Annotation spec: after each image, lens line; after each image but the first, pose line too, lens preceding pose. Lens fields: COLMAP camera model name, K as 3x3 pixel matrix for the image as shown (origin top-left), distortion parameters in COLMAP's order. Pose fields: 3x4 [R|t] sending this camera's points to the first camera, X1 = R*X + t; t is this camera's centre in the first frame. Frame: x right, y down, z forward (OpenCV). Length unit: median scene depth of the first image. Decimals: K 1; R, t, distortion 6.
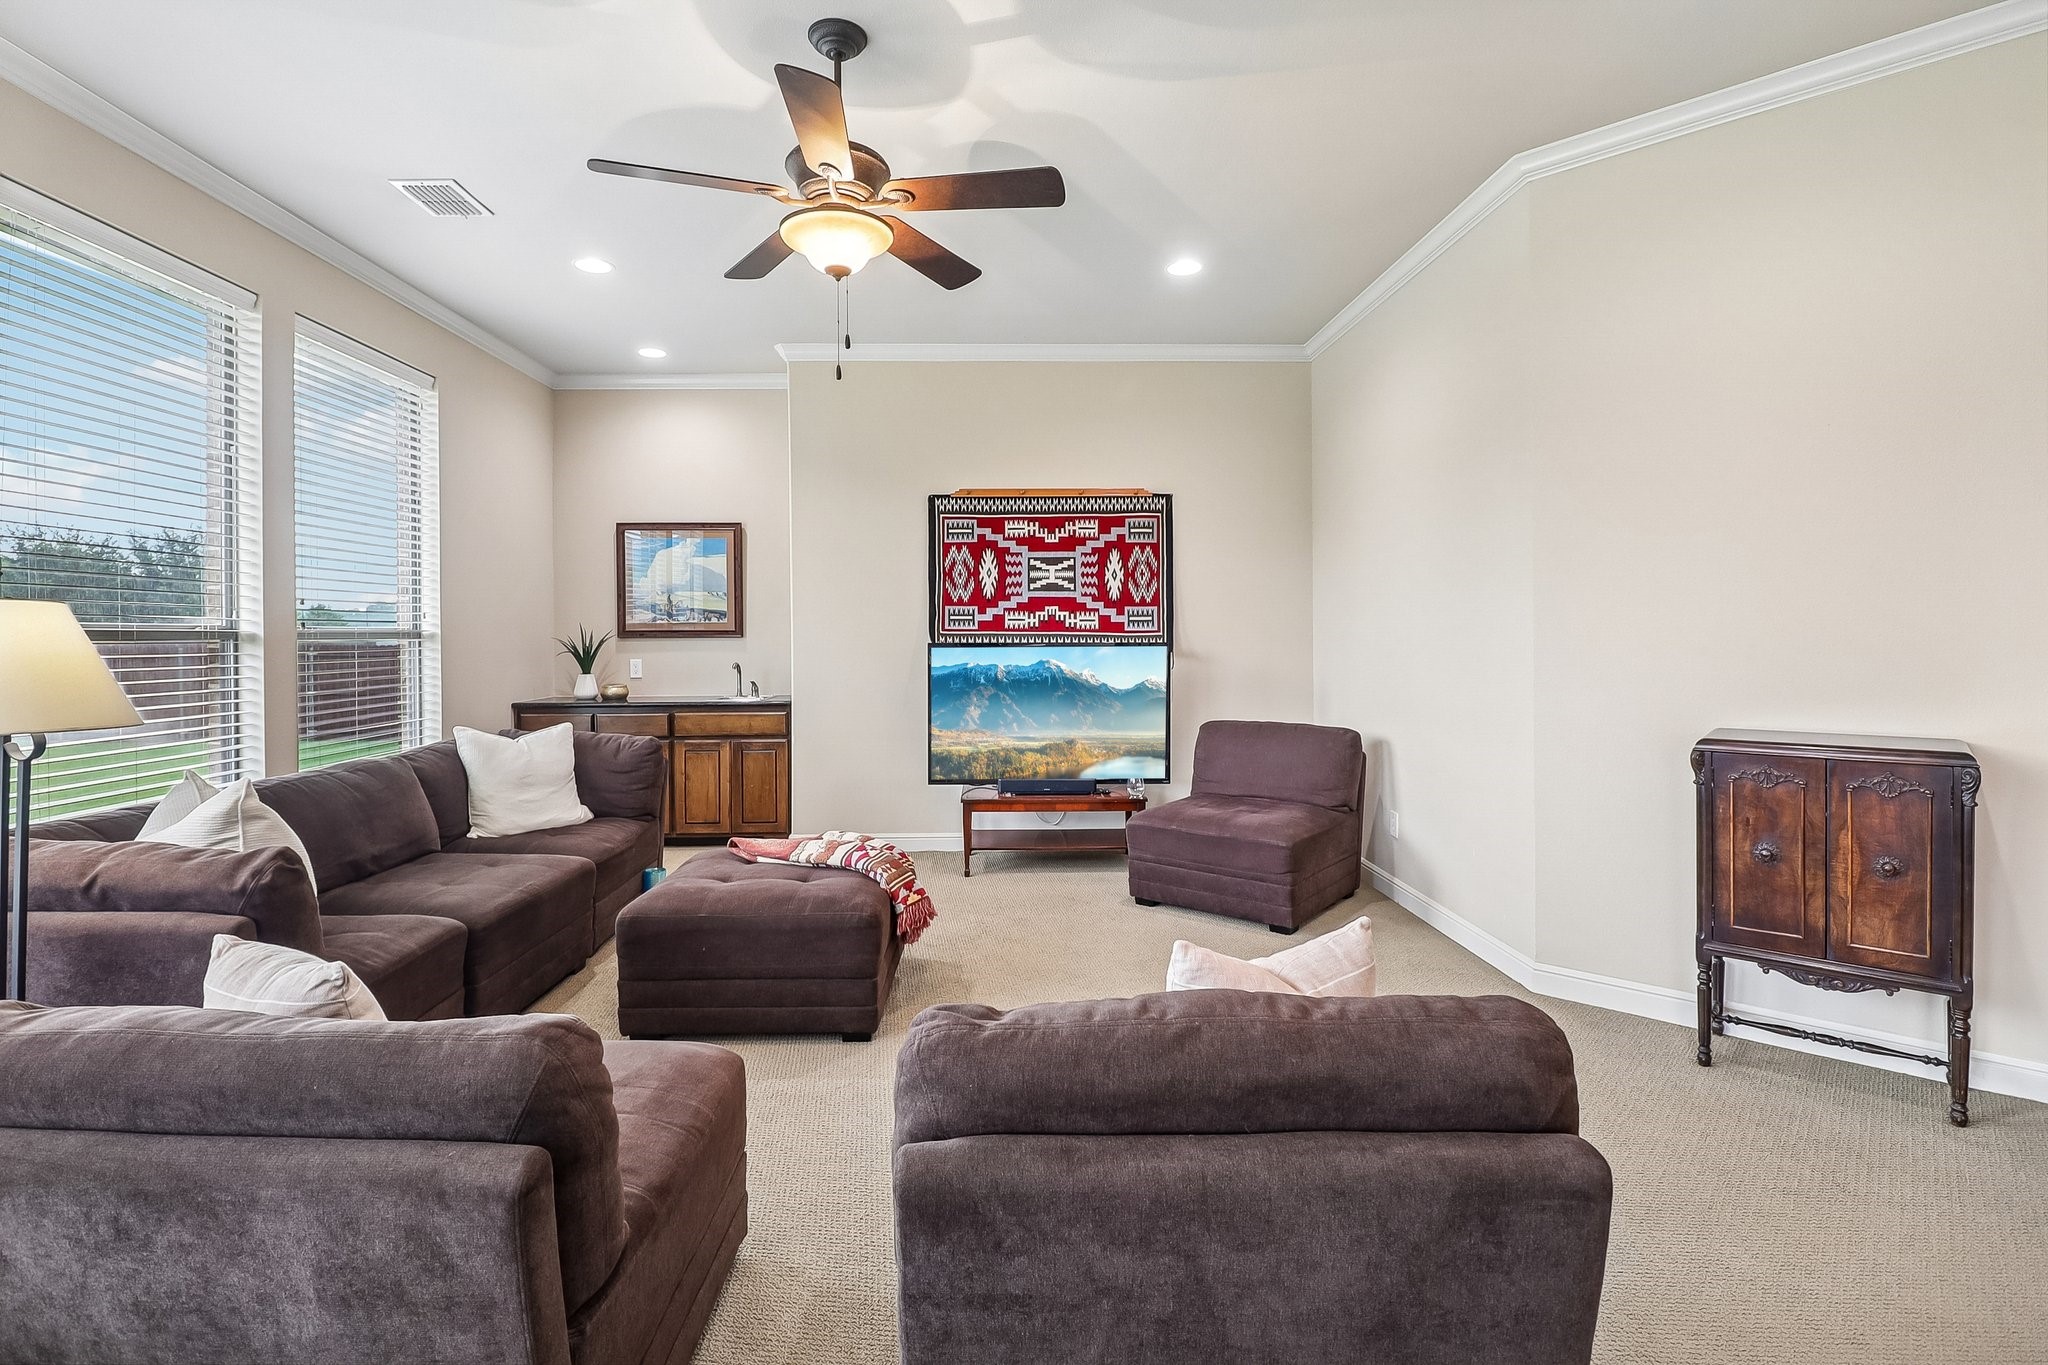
lens RADIAL K [[962.6, 0, 972.2], [0, 962.6, 629.0], [0, 0, 1]] dist [0.019876, -0.013527]
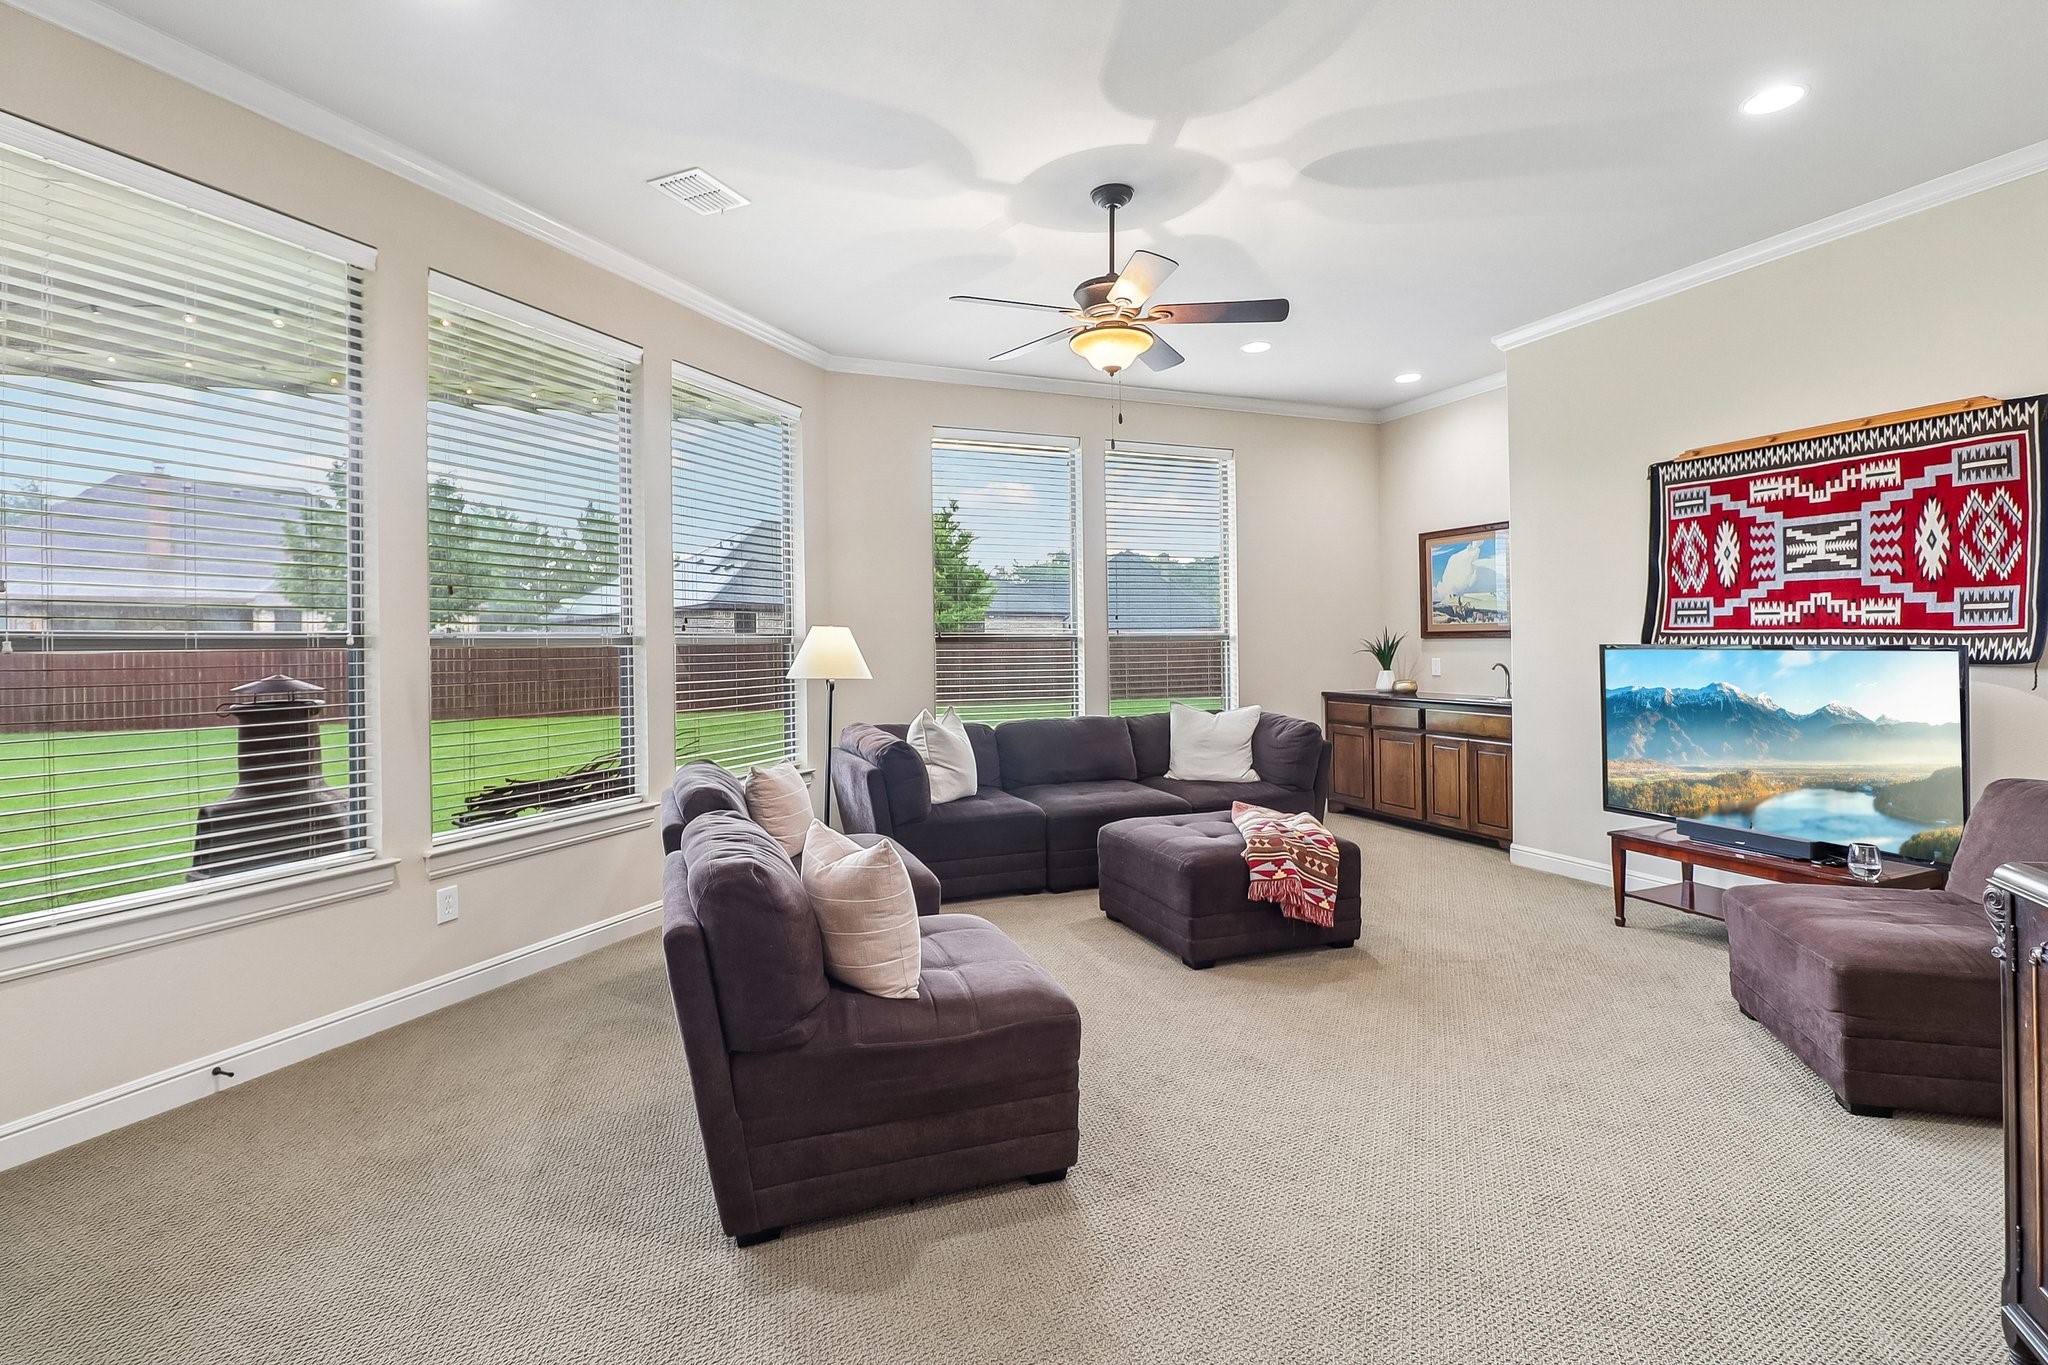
lens RADIAL K [[969.4, 0, 1013.6], [0, 969.4, 636.6], [0, 0, 1]] dist [-0.014130, -0.000527]
pose [[0.338235, -0.003303, -0.941056, 0.543120], [0.013784, 0.999904, 0.001445, -0.000912], [0.940961, -0.013461, 0.338248, 0.206735]]
